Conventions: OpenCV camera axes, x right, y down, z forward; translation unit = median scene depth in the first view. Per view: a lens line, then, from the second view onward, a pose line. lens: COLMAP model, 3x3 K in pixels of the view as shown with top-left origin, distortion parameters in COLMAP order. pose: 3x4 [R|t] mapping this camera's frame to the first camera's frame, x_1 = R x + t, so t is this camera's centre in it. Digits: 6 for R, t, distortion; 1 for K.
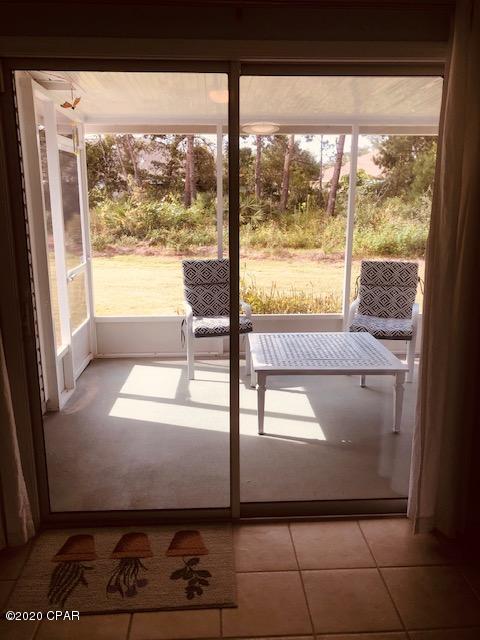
lens RADIAL K [[528.1, 0, 234.4], [0, 528.1, 323.3], [0, 0, 1]] dist [0.057213, -0.084186]
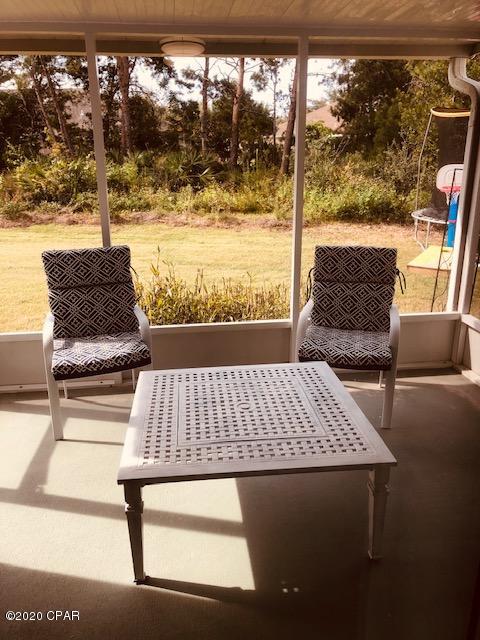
lens RADIAL K [[528.3, 0, 245.5], [0, 528.3, 320.1], [0, 0, 1]] dist [0.011055, -0.018916]
pose [[0.995468, -0.034831, 0.088489, 0.034237], [0.028495, 0.997006, 0.071887, -0.029038], [-0.090728, -0.069040, 0.993480, 0.128061]]
